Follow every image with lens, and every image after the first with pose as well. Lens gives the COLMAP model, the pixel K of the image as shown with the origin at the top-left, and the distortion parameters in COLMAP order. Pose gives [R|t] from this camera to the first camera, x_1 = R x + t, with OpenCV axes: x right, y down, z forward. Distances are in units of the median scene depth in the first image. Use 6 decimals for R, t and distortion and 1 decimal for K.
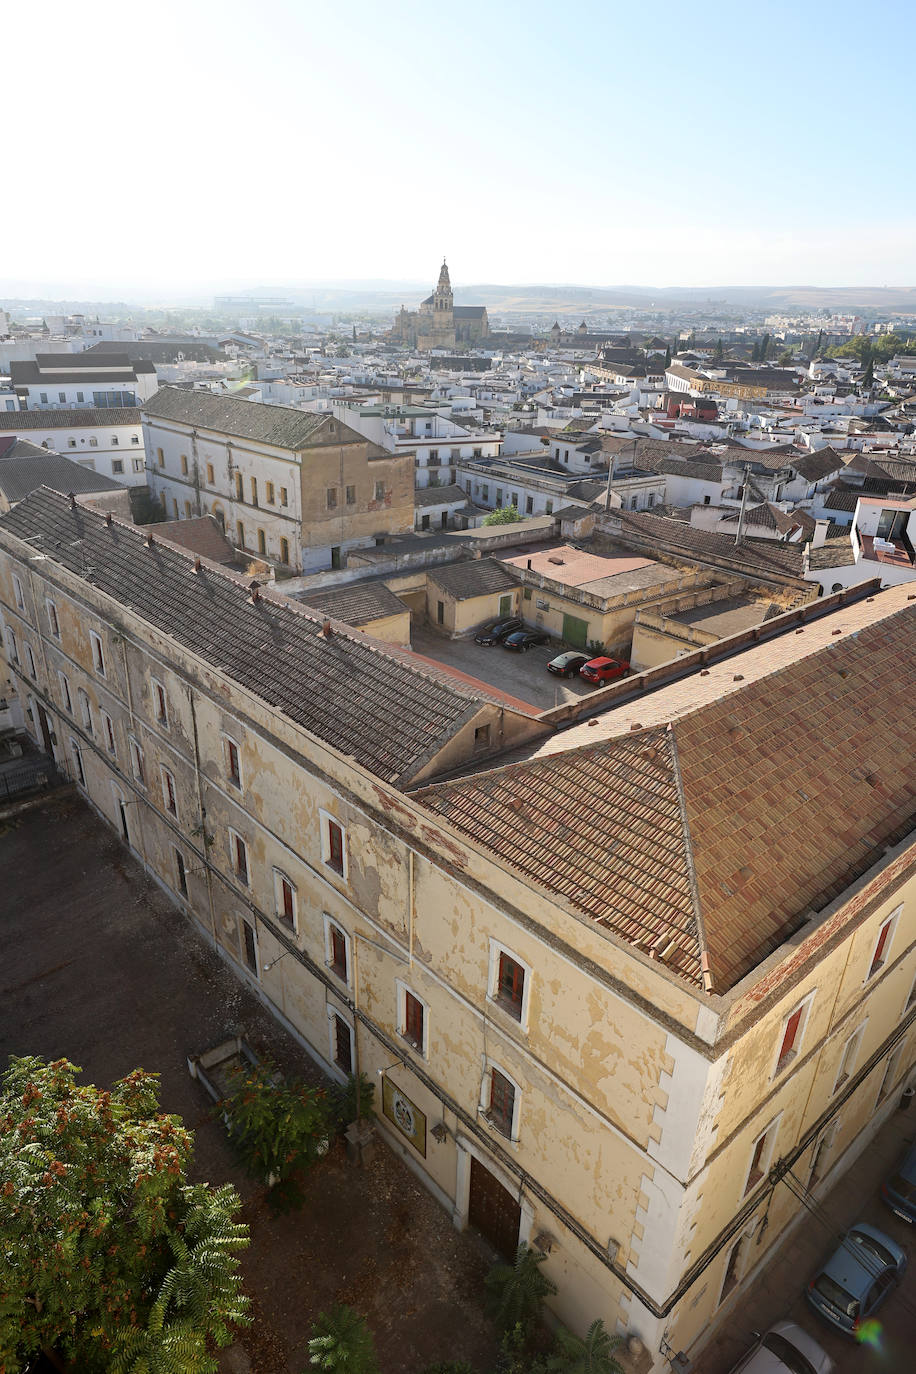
lens RADIAL K [[866.1, 0, 458.0], [0, 866.1, 687.0], [0, 0, 1]] dist [-0.024287, 0.003456]
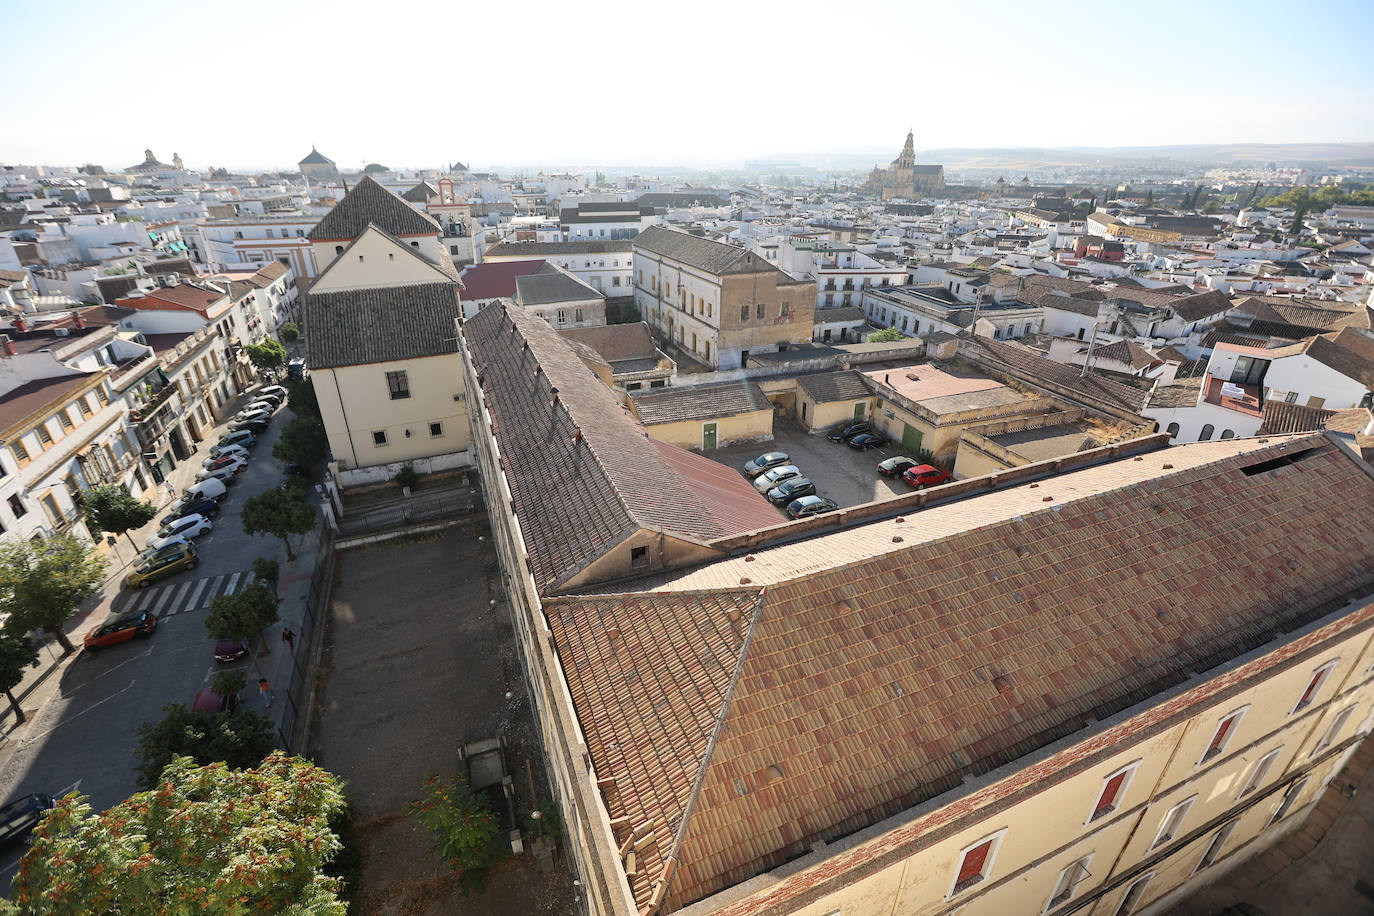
lens RADIAL K [[628.9, 0, 681.4], [0, 628.9, 457.4], [0, 0, 1]] dist [-0.057575, 0.028788]
pose [[0.940823, 0.123702, -0.315516, 0.087071], [-0.116675, 0.992318, 0.041143, -0.029522], [0.318182, -0.001895, 0.948028, 0.070543]]
